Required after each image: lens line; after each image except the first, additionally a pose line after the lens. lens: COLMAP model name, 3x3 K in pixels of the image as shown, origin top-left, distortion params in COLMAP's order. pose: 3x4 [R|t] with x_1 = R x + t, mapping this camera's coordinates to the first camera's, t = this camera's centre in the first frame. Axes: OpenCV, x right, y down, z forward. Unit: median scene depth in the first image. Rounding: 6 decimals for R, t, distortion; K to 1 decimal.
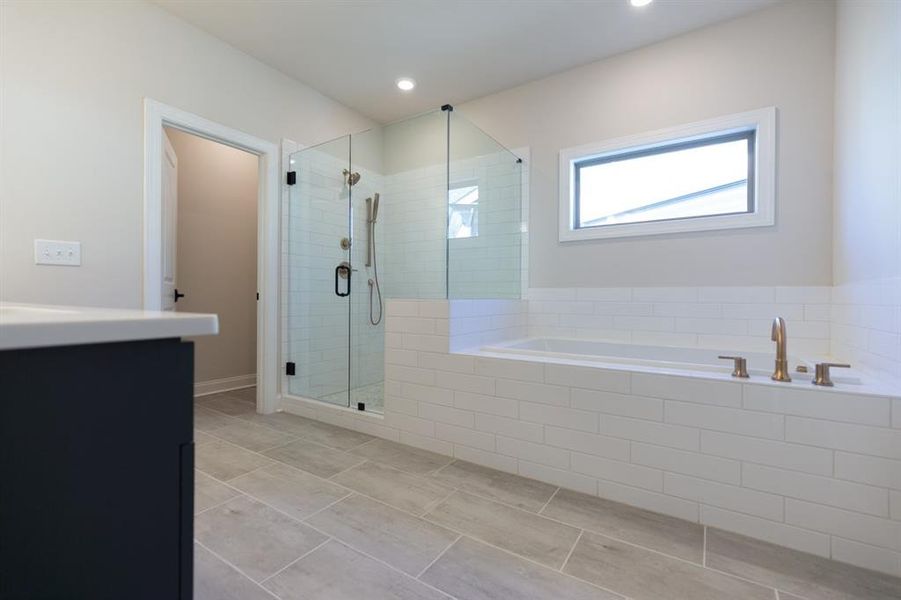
lens RADIAL K [[402.0, 0, 449.2], [0, 402.0, 295.7], [0, 0, 1]] dist [0.006668, 0.000653]
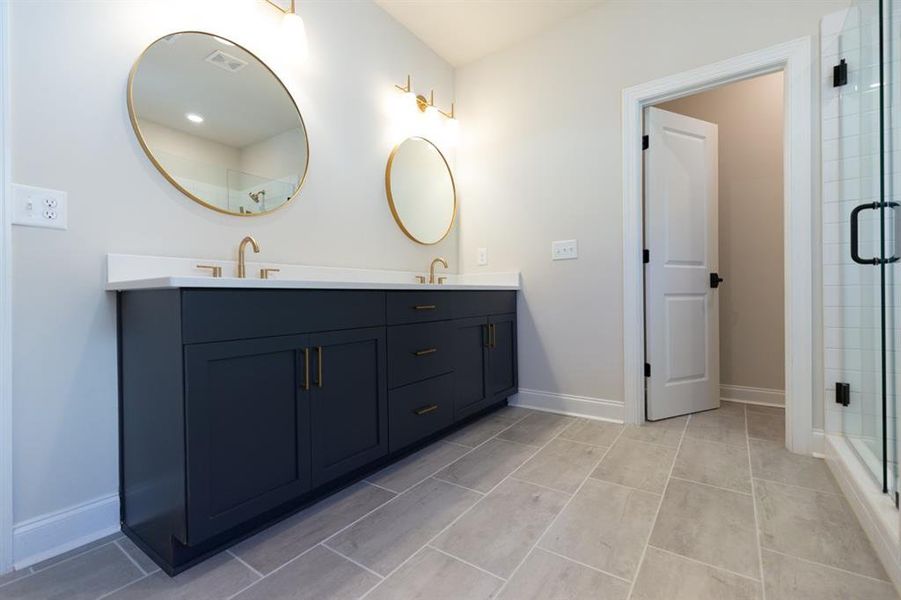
lens RADIAL K [[402.0, 0, 446.9], [0, 402.0, 296.7], [0, 0, 1]] dist [0.006668, 0.000653]
pose [[-0.042385, -0.010461, -0.999047, 0.339938], [0.014628, 0.999832, -0.011090, 0.053063], [0.998994, -0.015084, -0.042225, 0.660630]]
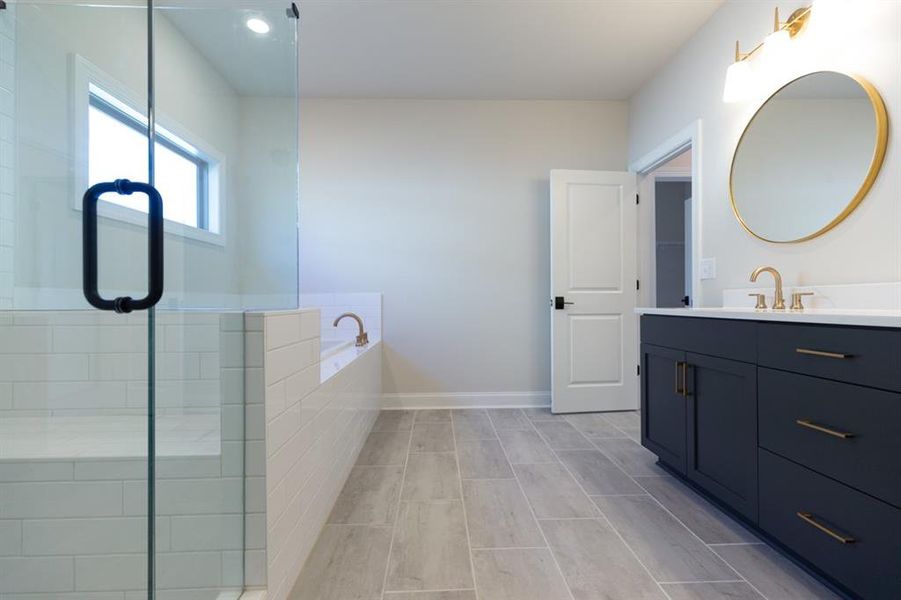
lens RADIAL K [[402.0, 0, 453.8], [0, 402.0, 302.0], [0, 0, 1]] dist [0.006668, 0.000653]
pose [[-0.584727, -0.010253, 0.811166, -0.750241], [-0.003679, 0.999943, 0.009987, -0.008510], [-0.811222, 0.002855, -0.584731, 1.307228]]
